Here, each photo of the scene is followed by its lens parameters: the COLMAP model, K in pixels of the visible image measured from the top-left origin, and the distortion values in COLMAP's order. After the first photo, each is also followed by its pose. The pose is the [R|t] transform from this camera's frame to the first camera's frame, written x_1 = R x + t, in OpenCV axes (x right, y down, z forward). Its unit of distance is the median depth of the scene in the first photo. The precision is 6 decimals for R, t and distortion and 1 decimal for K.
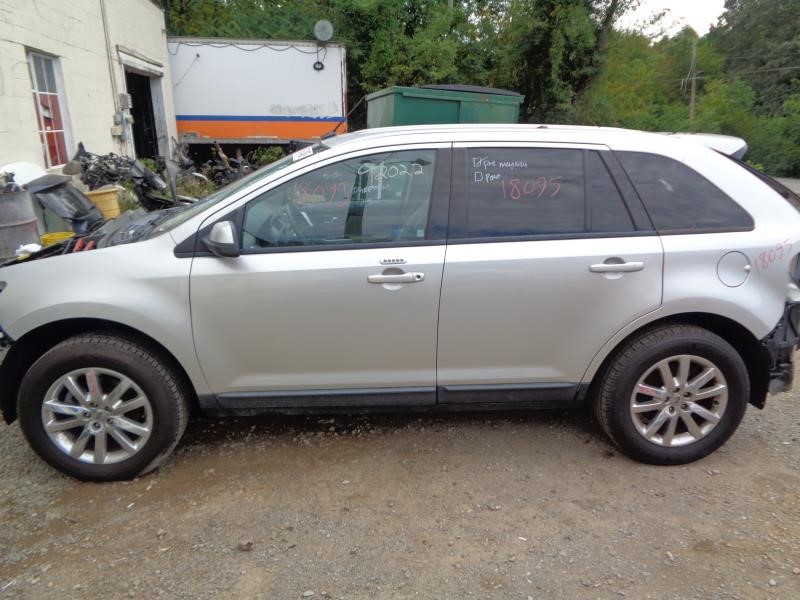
lens RADIAL K [[604.0, 0, 401.9], [0, 604.0, 302.6], [0, 0, 1]] dist [0.010877, 0.000412]
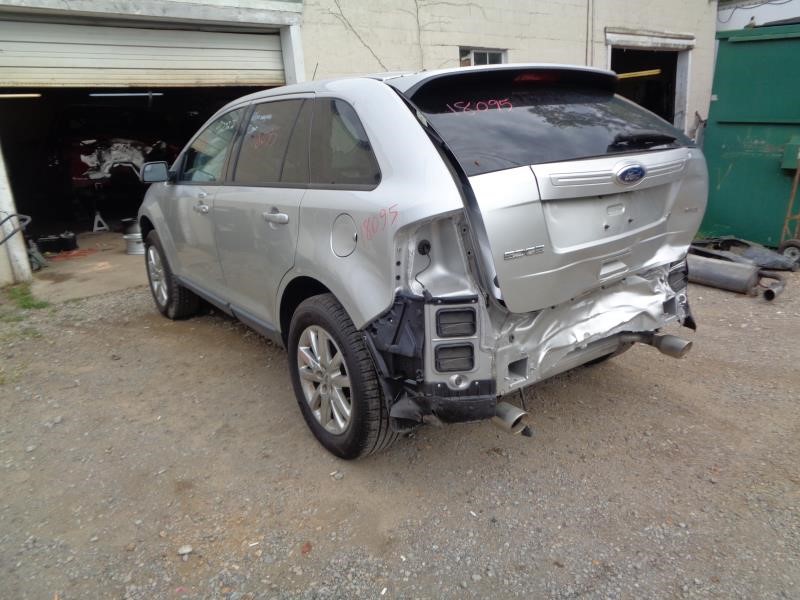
lens RADIAL K [[604.0, 0, 400.5], [0, 604.0, 300.7], [0, 0, 1]] dist [0.010877, 0.000412]
pose [[0.526267, 0.206162, -0.824949, 0.421355], [-0.186430, 0.974533, 0.124613, -0.028116], [0.829631, 0.088215, 0.551300, 0.204336]]
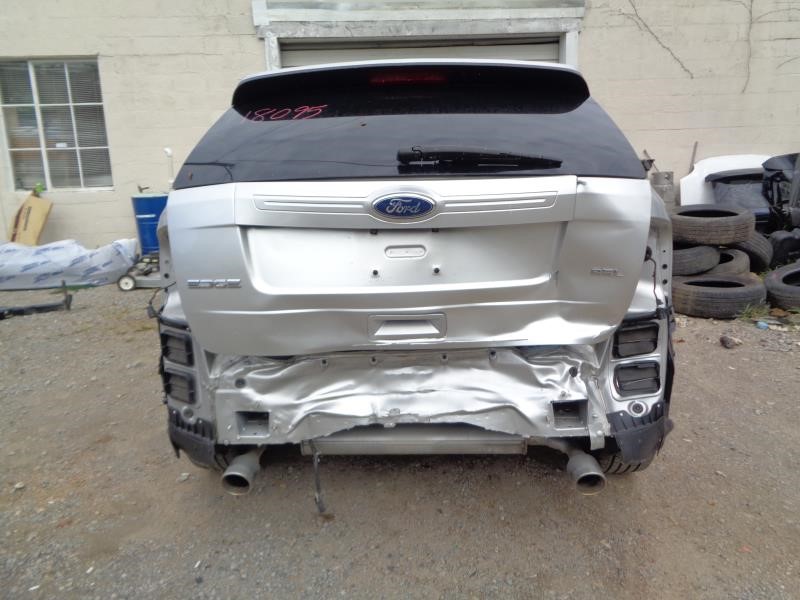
lens RADIAL K [[604.0, 0, 400.8], [0, 604.0, 299.9], [0, 0, 1]] dist [0.010877, 0.000412]
pose [[-0.108763, 0.229415, -0.967233, 0.436320], [-0.256093, 0.933696, 0.250257, -0.086675], [0.960514, 0.274920, -0.042800, 0.441355]]
